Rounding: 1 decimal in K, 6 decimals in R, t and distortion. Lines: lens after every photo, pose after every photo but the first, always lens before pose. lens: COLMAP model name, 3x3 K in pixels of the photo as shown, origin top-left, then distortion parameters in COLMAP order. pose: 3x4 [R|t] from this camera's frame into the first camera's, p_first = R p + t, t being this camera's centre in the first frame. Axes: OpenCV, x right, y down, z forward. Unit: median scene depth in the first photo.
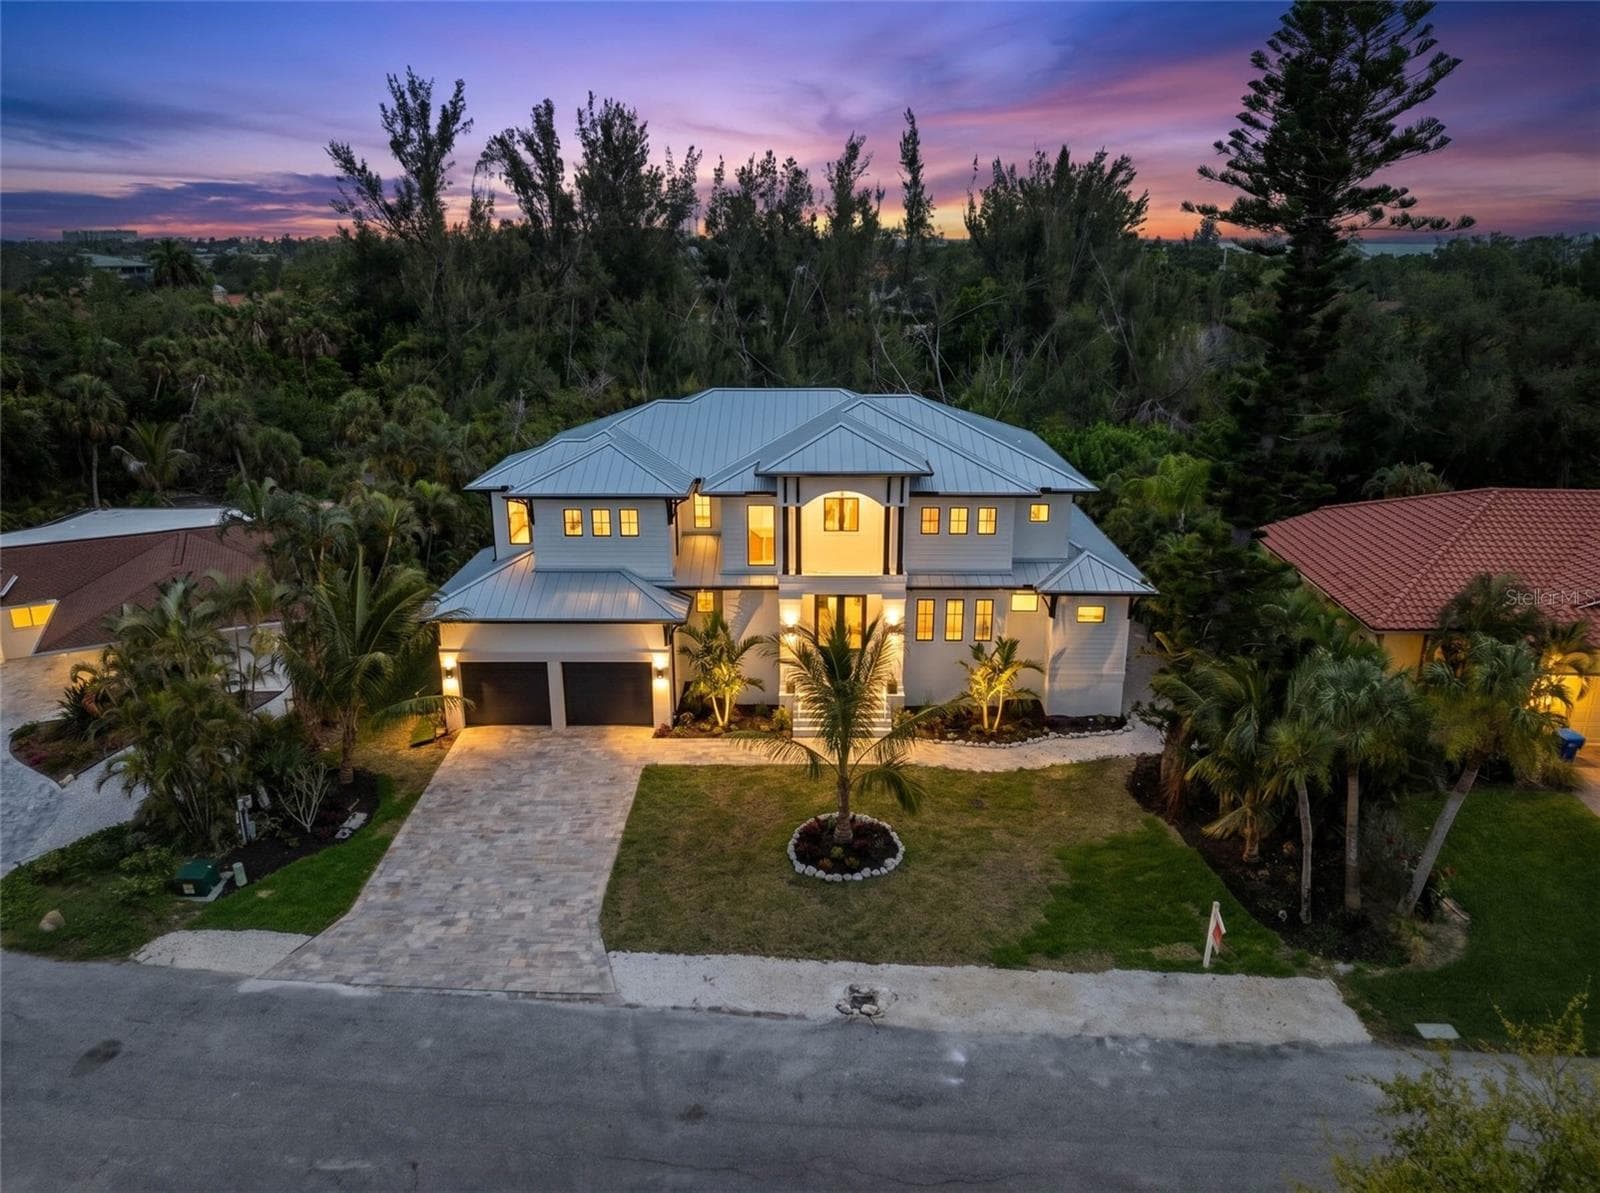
lens RADIAL K [[1118.3, 0, 798.5], [0, 1118.3, 609.1], [0, 0, 1]] dist [-0.035367, 0.002476]
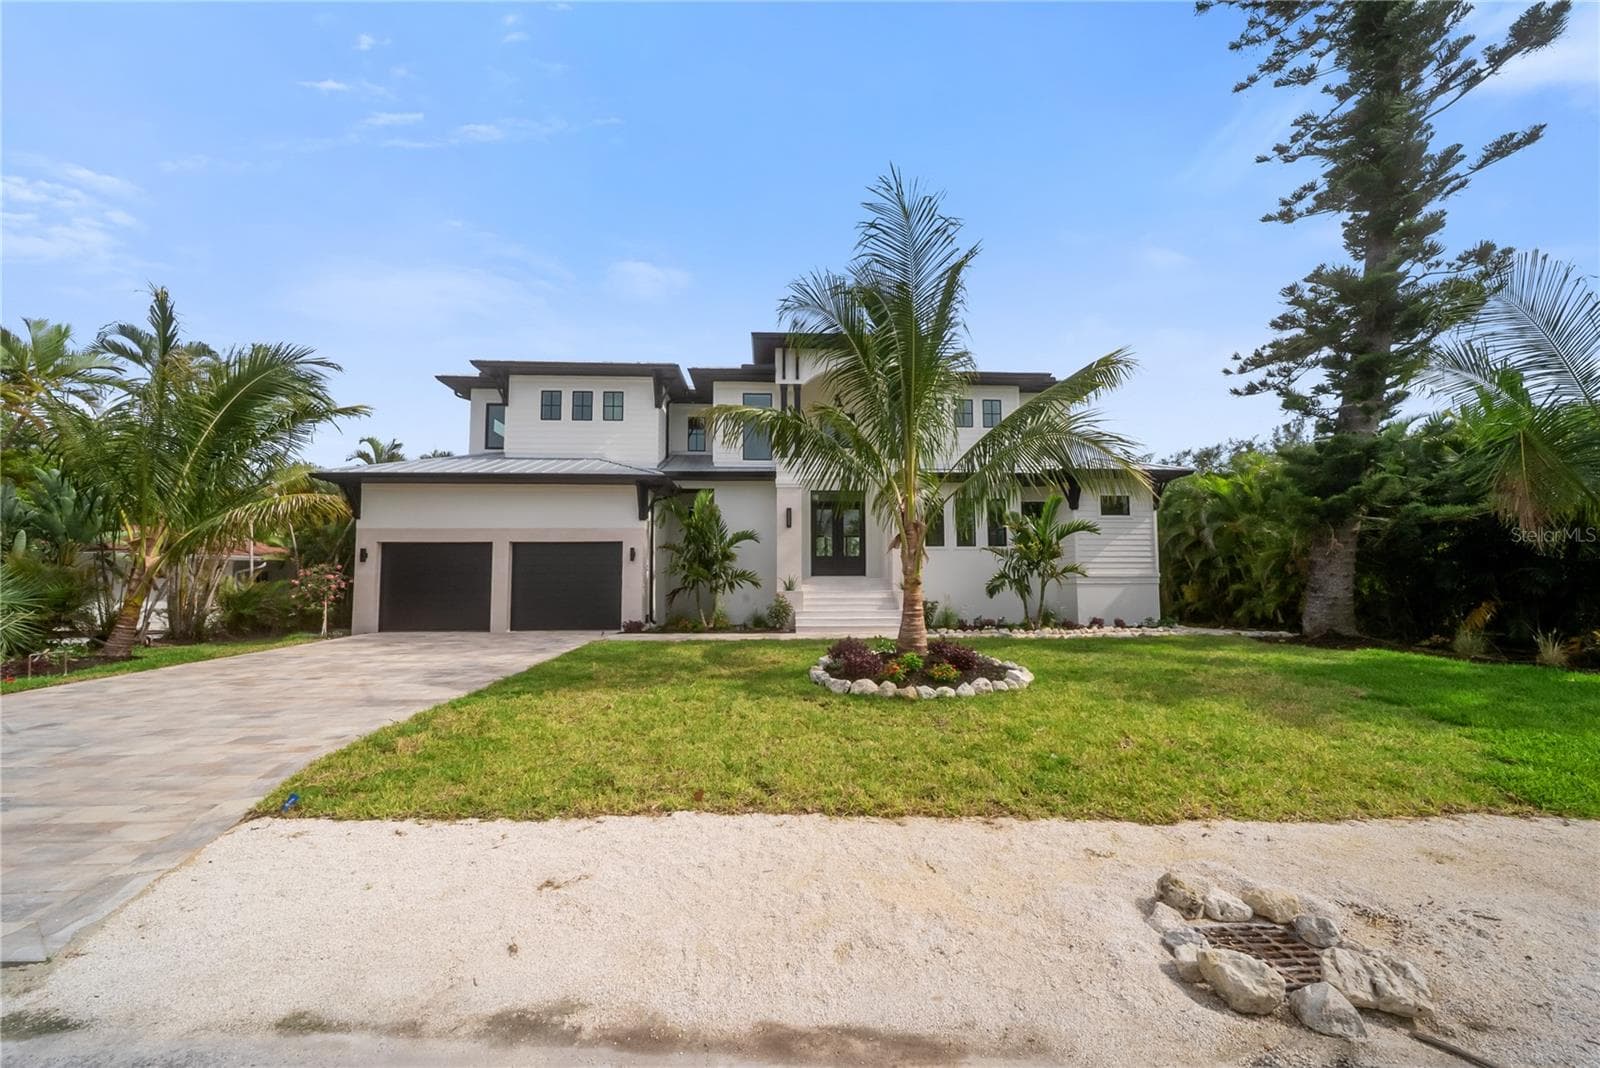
lens RADIAL K [[571.5, 0, 801.2], [0, 571.5, 562.7], [0, 0, 1]] dist [0.000154, 0.000009]
pose [[0.997963, 0.004447, 0.063636, -0.027801], [0.019565, 0.928155, -0.371679, 0.233904], [-0.060717, 0.372167, 0.926178, 0.637059]]
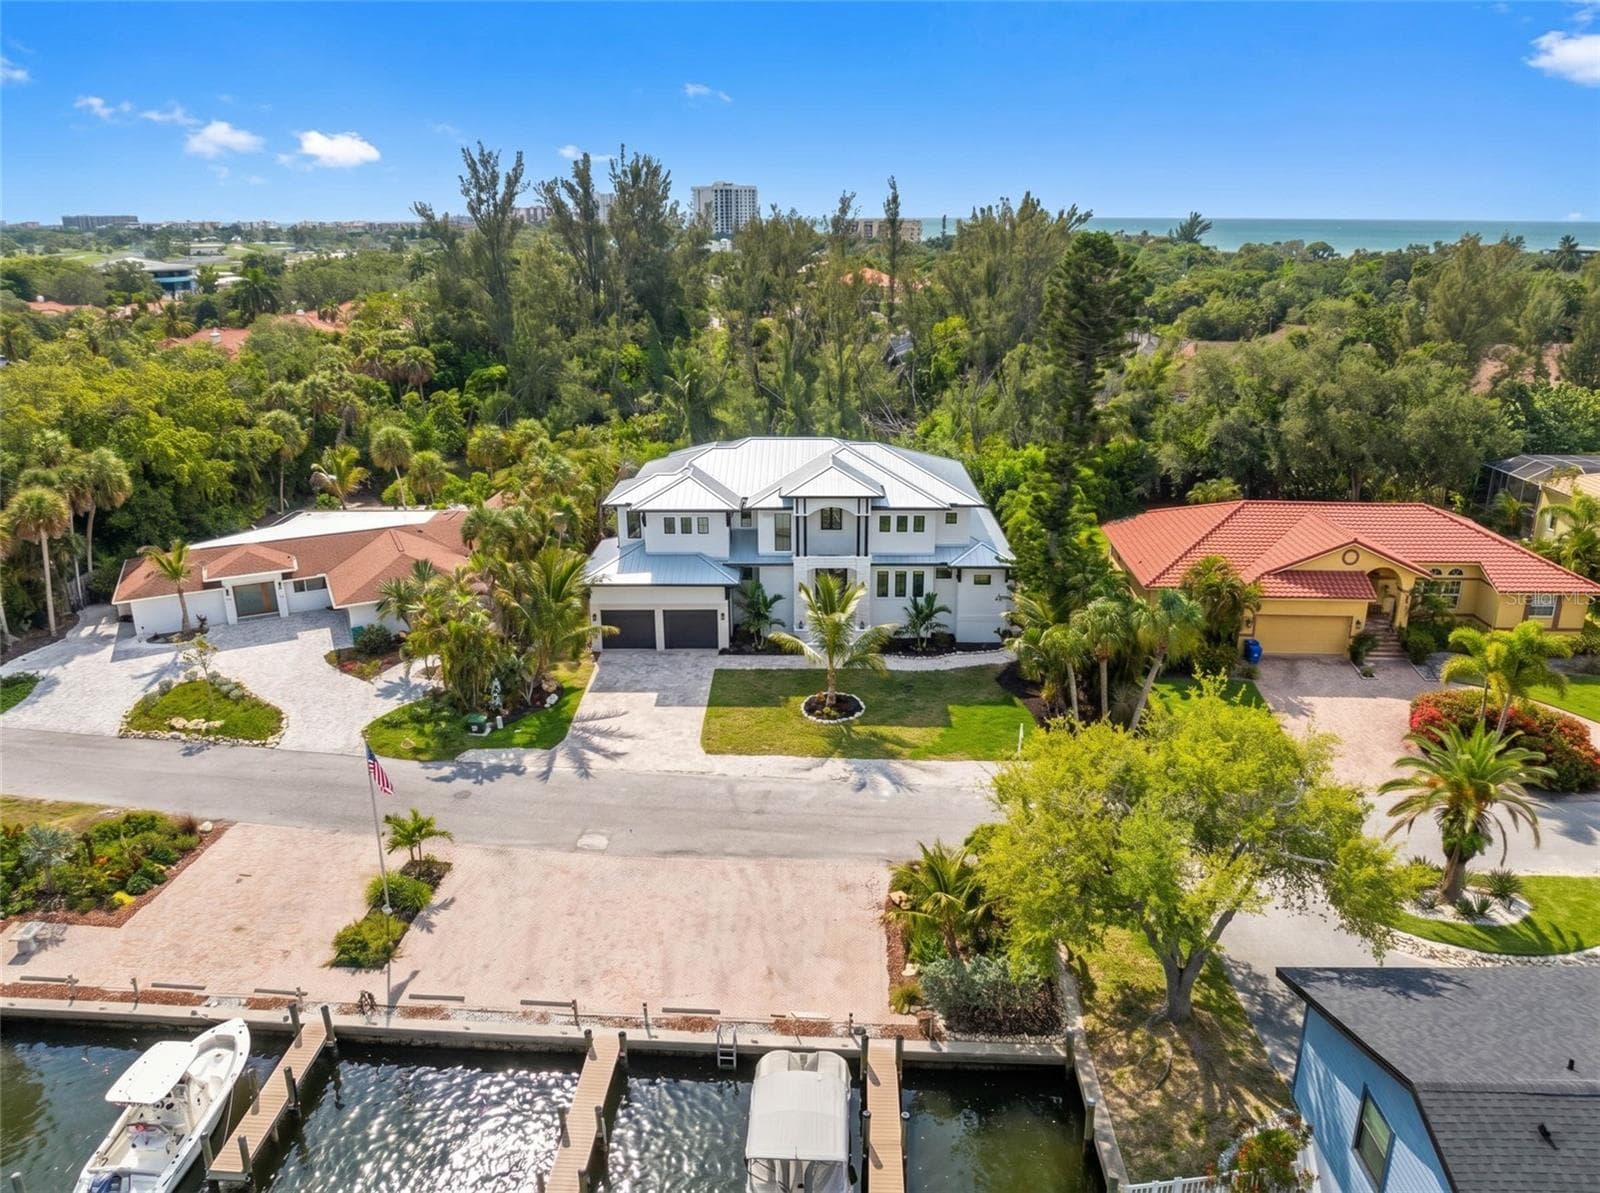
lens RADIAL K [[1119.4, 0, 800.0], [0, 1119.4, 596.5], [0, 0, 1]] dist [-0.034004, -0.000725]
pose [[0.999992, -0.003963, -0.000161, -0.008313], [0.003963, 0.999989, 0.002449, 0.025551], [0.000152, -0.002449, 0.999997, -0.705136]]
